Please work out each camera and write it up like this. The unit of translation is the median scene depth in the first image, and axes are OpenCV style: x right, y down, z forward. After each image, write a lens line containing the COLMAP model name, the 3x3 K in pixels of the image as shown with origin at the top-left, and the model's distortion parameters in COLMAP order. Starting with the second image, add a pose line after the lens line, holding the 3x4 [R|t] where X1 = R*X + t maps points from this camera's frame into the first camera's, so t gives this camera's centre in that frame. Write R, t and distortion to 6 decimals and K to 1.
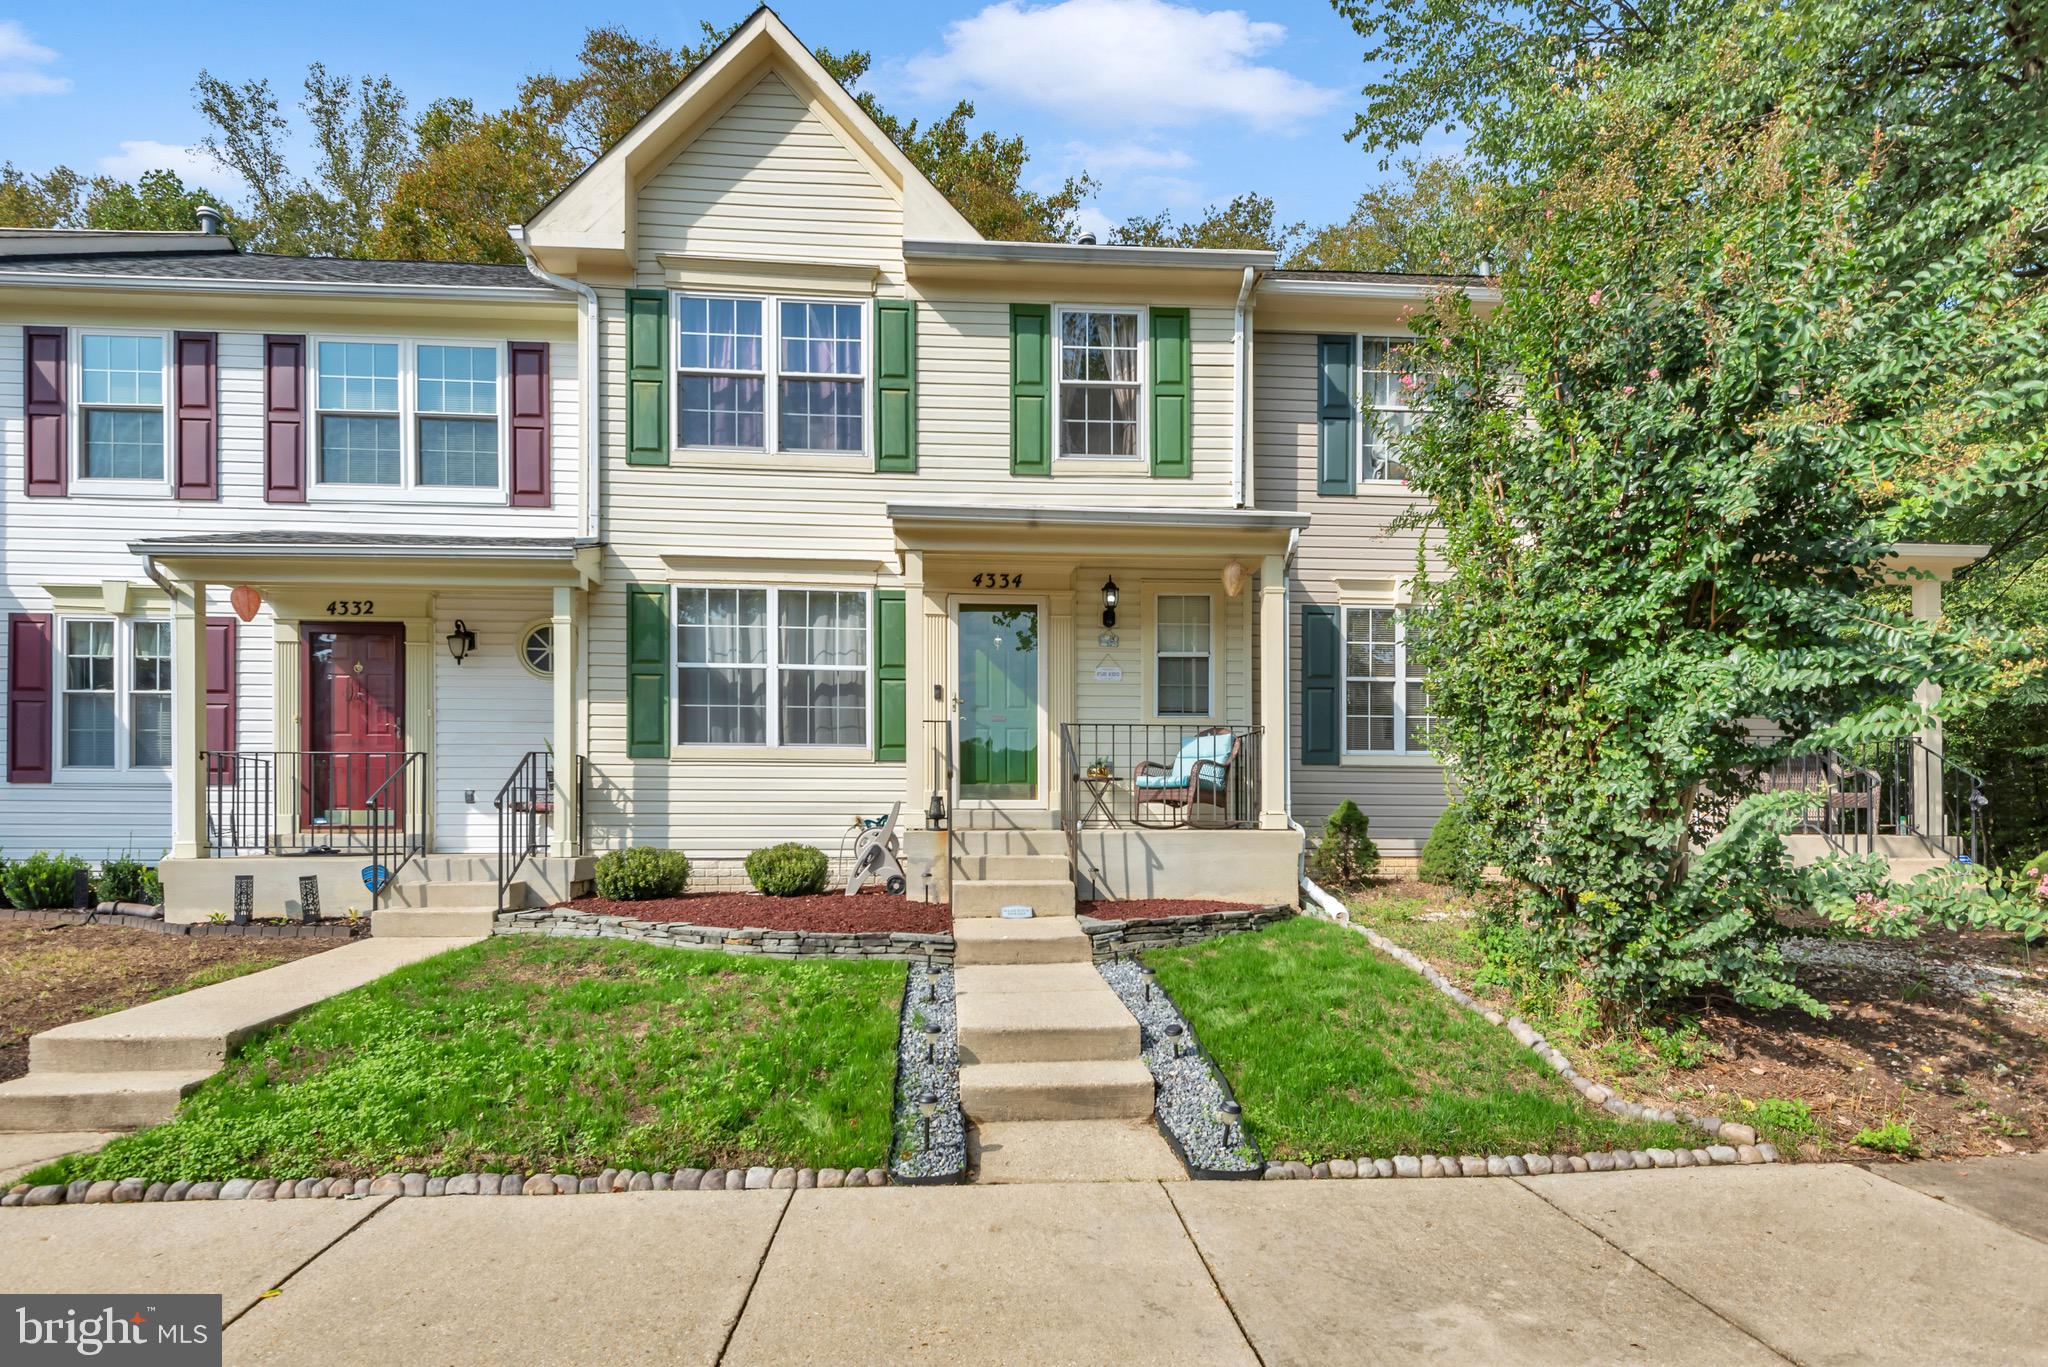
lens RADIAL K [[946.4, 0, 950.4], [0, 946.4, 832.1], [0, 0, 1]] dist [0.019462, -0.006473]
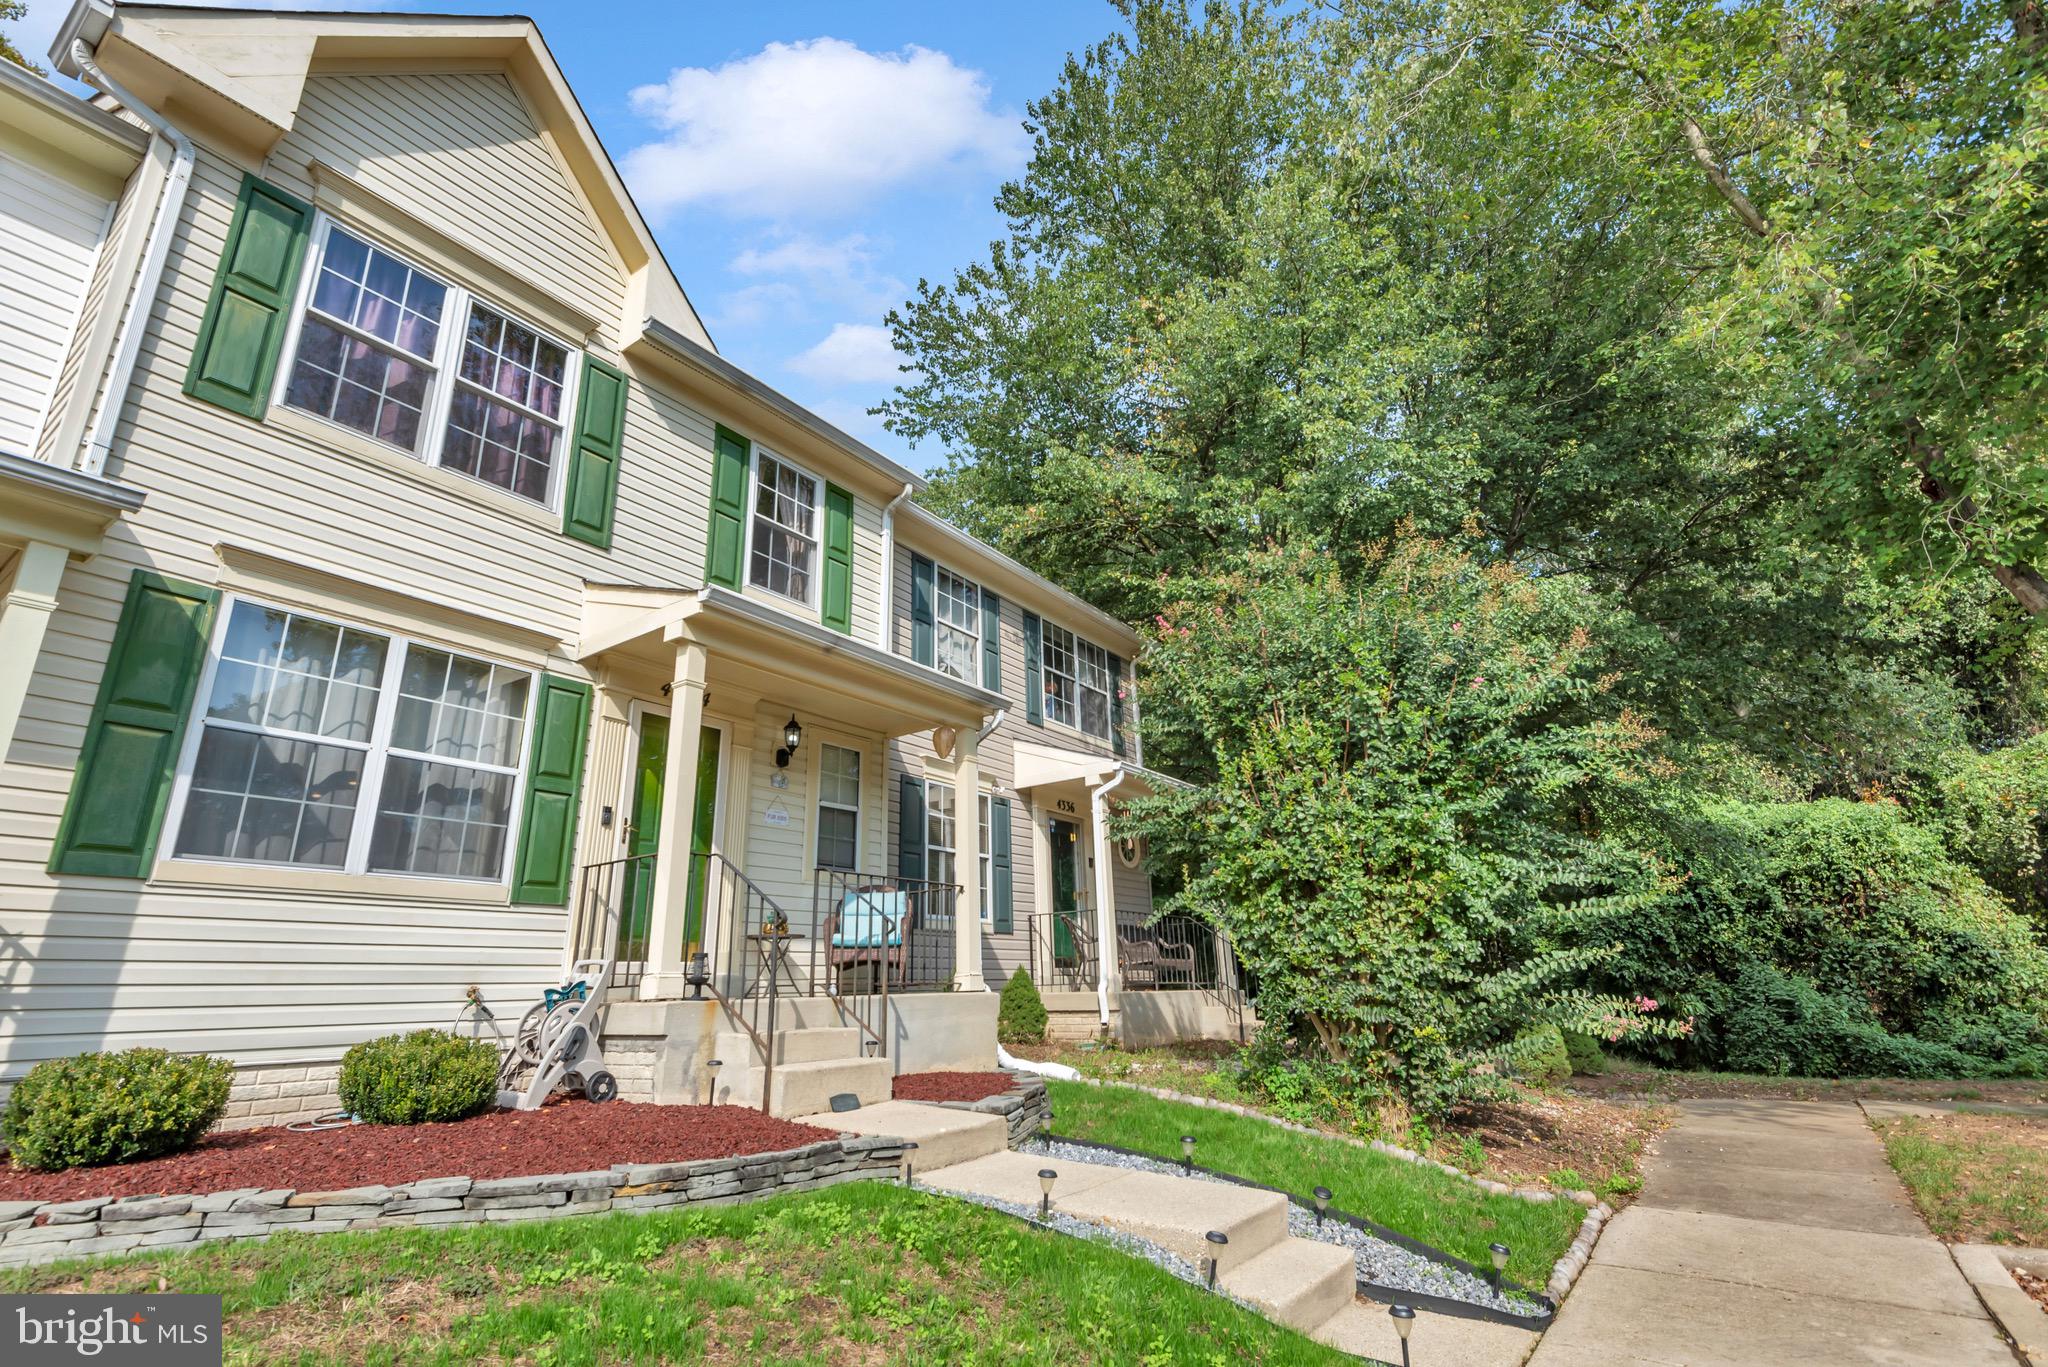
lens RADIAL K [[956.6, 0, 1023.1], [0, 956.6, 688.4], [0, 0, 1]] dist [0.010601, -0.004974]
pose [[0.649187, 0.212833, 0.730245, -0.392277], [0.029821, 0.952195, -0.304032, 0.001706], [-0.760044, 0.219150, 0.611806, 0.239378]]
